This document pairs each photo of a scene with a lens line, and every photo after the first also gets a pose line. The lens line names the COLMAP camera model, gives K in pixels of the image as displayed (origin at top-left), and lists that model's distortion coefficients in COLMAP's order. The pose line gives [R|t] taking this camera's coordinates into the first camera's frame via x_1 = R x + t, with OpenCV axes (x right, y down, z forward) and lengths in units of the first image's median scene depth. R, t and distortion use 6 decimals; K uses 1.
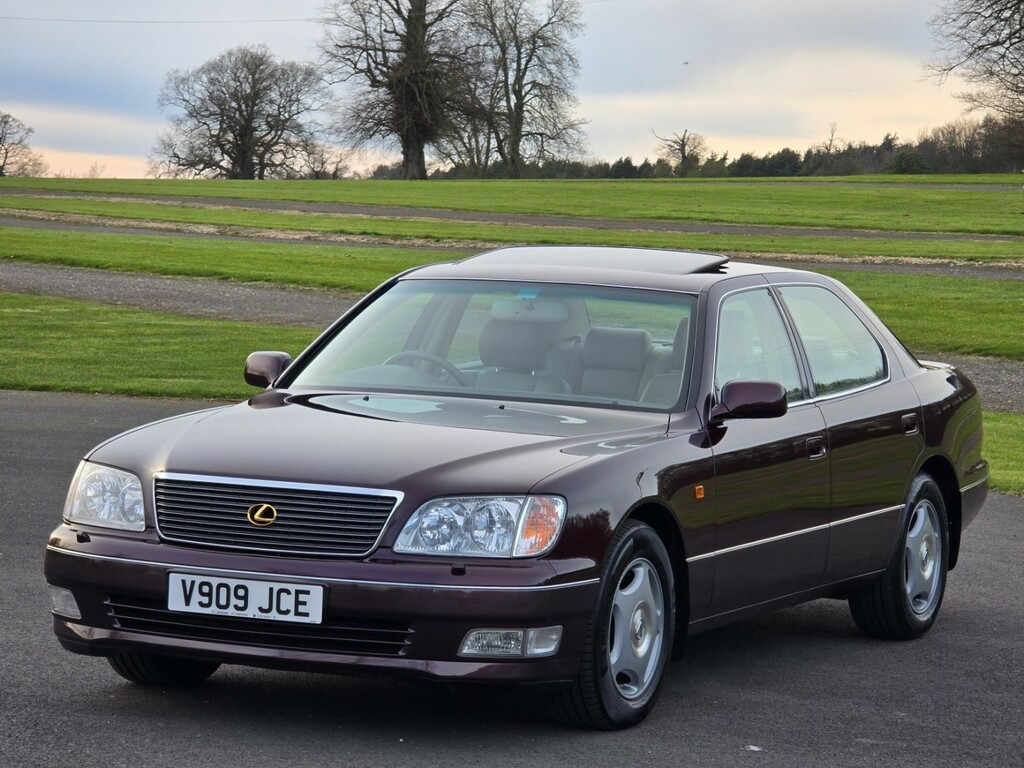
lens RADIAL K [[3352.6, 0, 459.2], [0, 3352.6, 348.0], [0, 0, 1]] dist [0.495826, 0.000000]
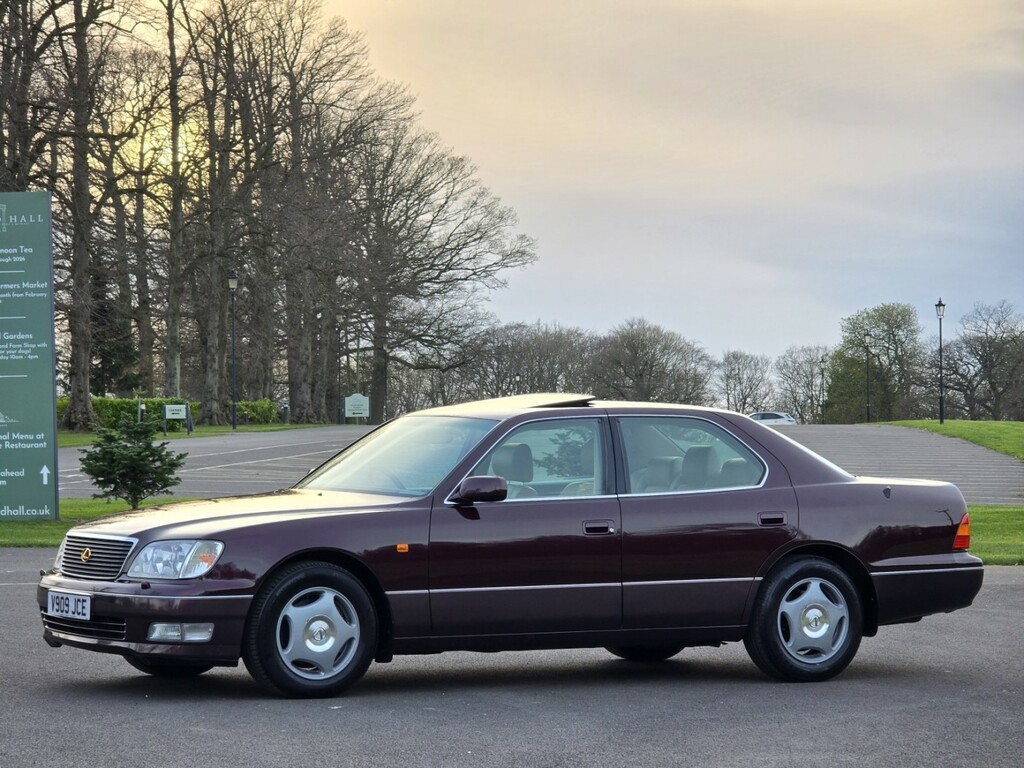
lens RADIAL K [[3352.6, 0, 510.4], [0, 3352.6, 389.7], [0, 0, 1]] dist [0.495826, 0.000000]
pose [[0.814861, -0.029532, -0.578904, 1.047175], [-0.007981, 0.998035, -0.062148, 0.069817], [0.579602, 0.055262, 0.813024, -0.203023]]
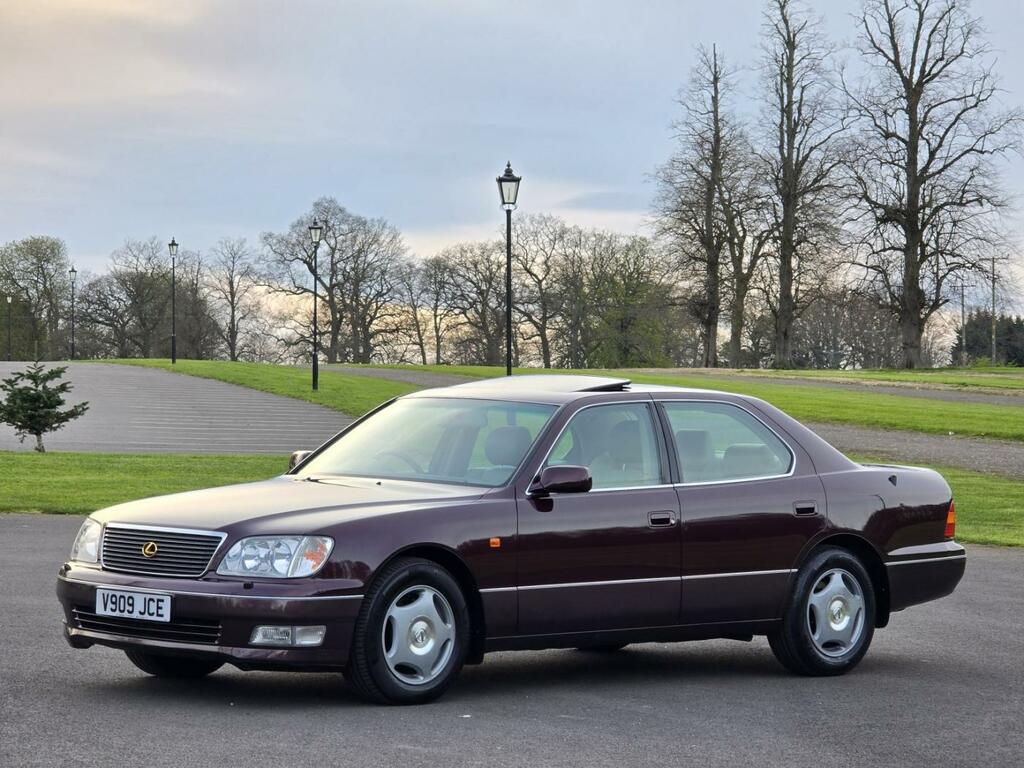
lens RADIAL K [[3352.6, 0, 502.1], [0, 3352.6, 380.2], [0, 0, 1]] dist [0.495826, 0.000000]
pose [[0.936383, -0.010534, -0.350822, 0.608593], [-0.006326, 0.998881, -0.046877, 0.043789], [0.350923, 0.046114, 0.935268, -0.337765]]
